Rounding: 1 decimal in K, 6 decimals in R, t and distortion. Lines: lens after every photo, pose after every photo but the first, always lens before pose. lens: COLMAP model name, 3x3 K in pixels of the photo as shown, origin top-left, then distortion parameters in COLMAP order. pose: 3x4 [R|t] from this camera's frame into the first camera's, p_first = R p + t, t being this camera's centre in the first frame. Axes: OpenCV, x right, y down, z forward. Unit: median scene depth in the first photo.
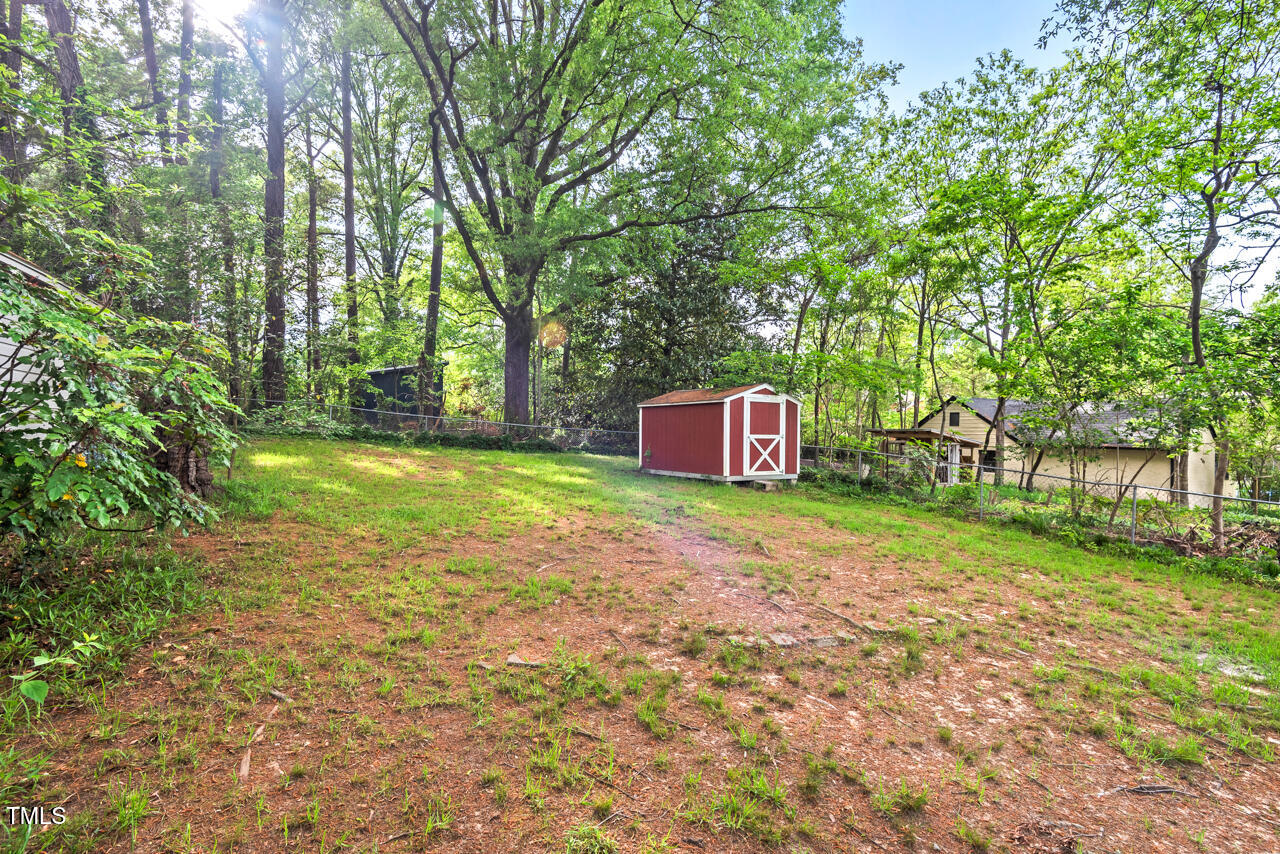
lens RADIAL K [[581.3, 0, 644.2], [0, 581.3, 433.0], [0, 0, 1]] dist [0.024781, -0.012802]
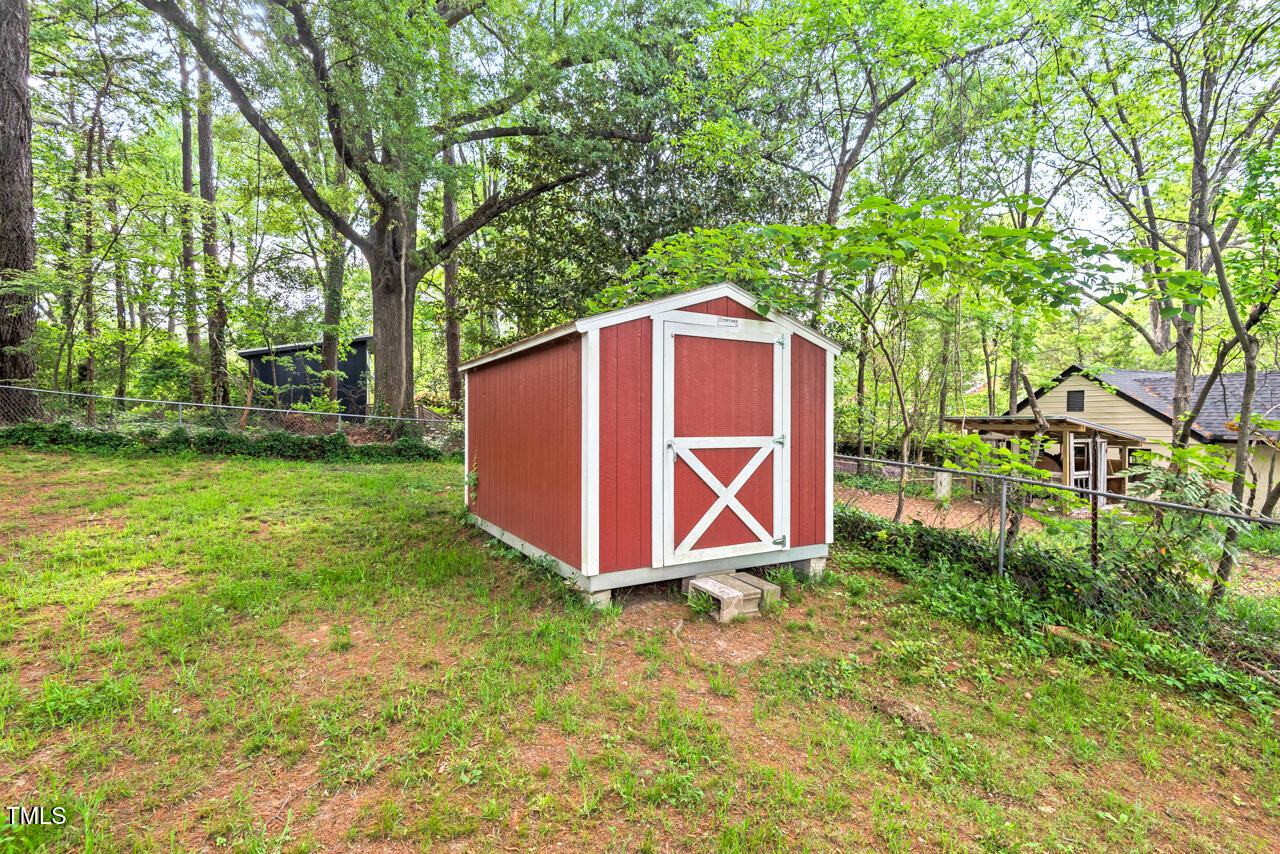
lens RADIAL K [[581.3, 0, 632.0], [0, 581.3, 423.8], [0, 0, 1]] dist [0.024781, -0.012802]
pose [[0.997126, -0.007658, -0.075374, 0.176742], [0.007709, 0.999970, 0.000386, -0.004856], [0.075368, -0.000966, 0.997155, 0.655830]]
